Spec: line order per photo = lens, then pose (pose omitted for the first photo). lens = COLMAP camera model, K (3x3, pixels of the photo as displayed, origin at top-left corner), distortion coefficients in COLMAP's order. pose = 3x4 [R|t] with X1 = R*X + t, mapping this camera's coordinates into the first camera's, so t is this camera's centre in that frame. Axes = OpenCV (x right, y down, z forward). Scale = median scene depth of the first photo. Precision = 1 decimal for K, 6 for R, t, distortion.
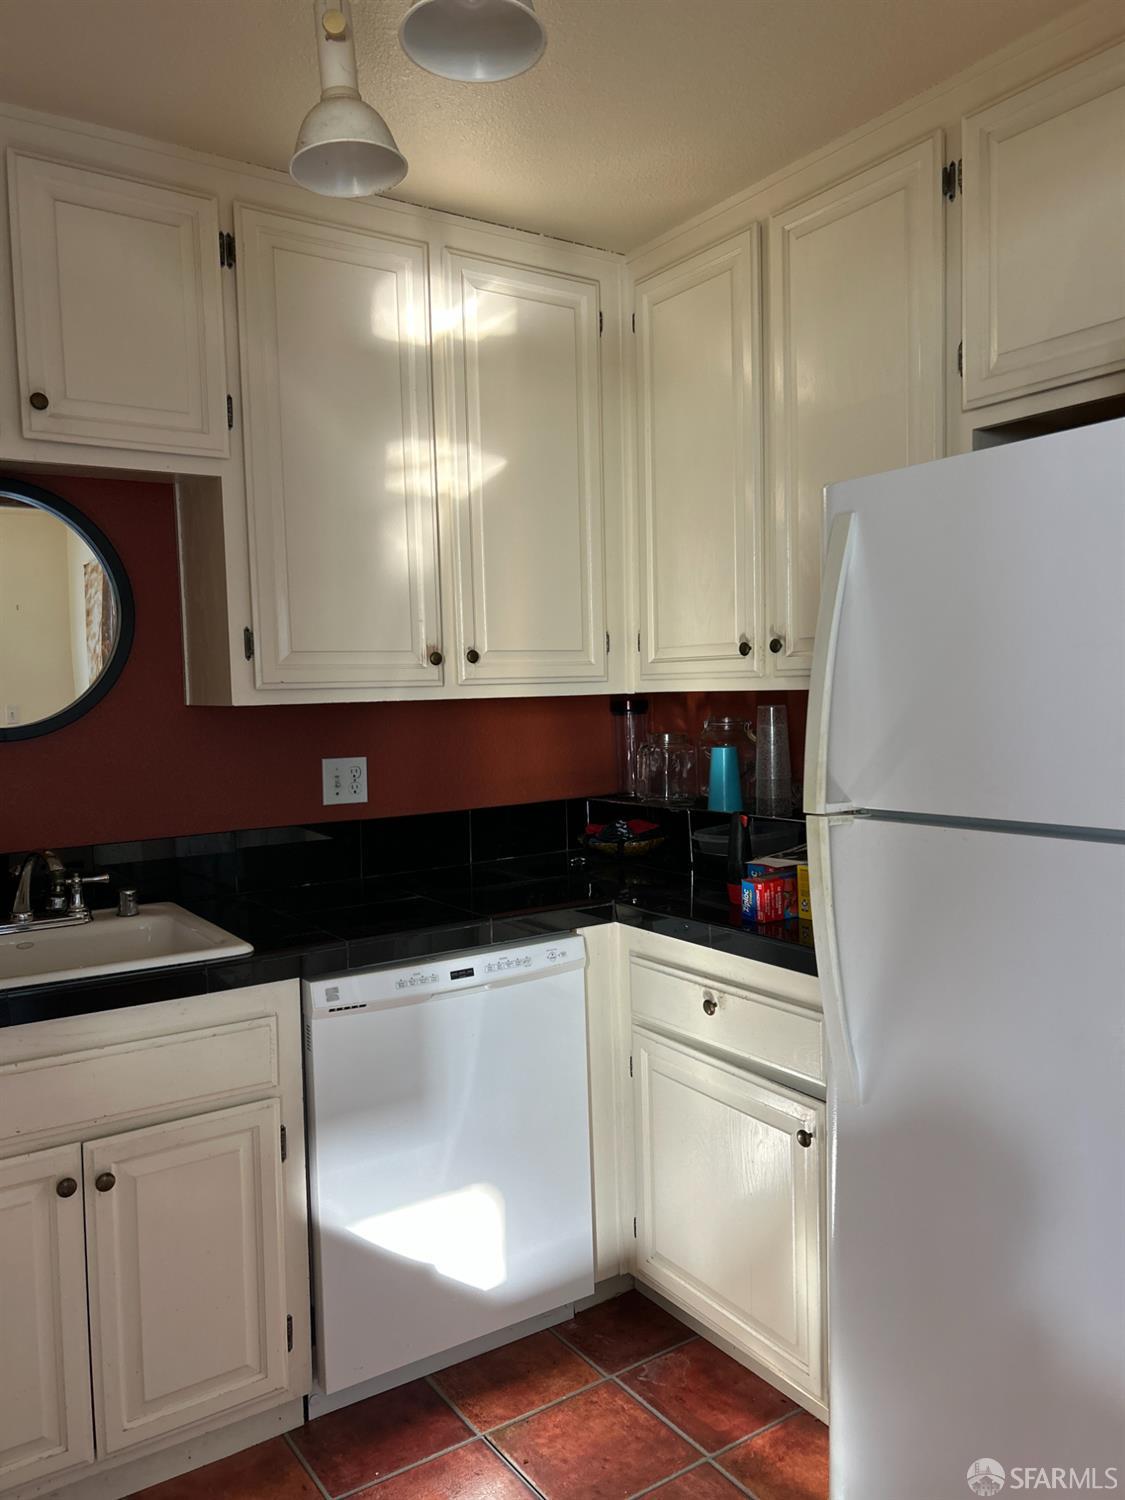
lens RADIAL K [[1137.2, 0, 567.0], [0, 1137.2, 741.8], [0, 0, 1]] dist [0.079233, -0.083492]
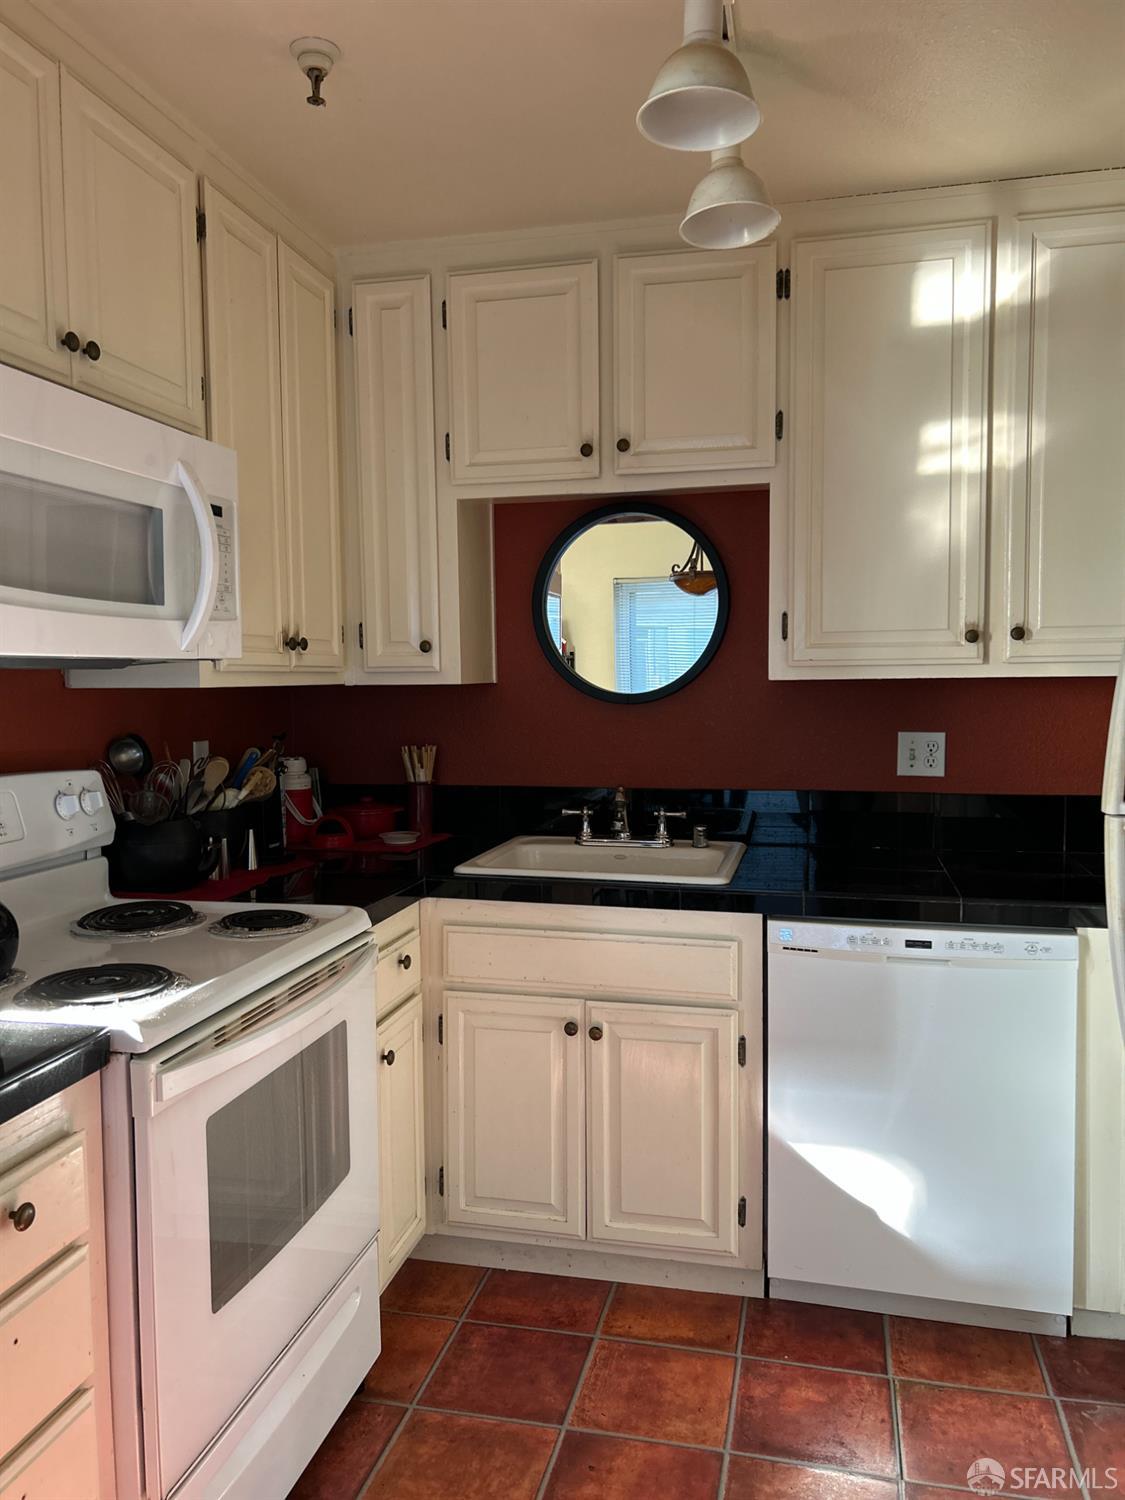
lens RADIAL K [[1137.2, 0, 555.6], [0, 1137.2, 740.1], [0, 0, 1]] dist [0.079233, -0.083492]
pose [[0.674406, 0.060059, -0.735914, 0.427671], [-0.043286, 0.998188, 0.041795, -0.009304], [0.737091, 0.003668, 0.675784, 0.057142]]
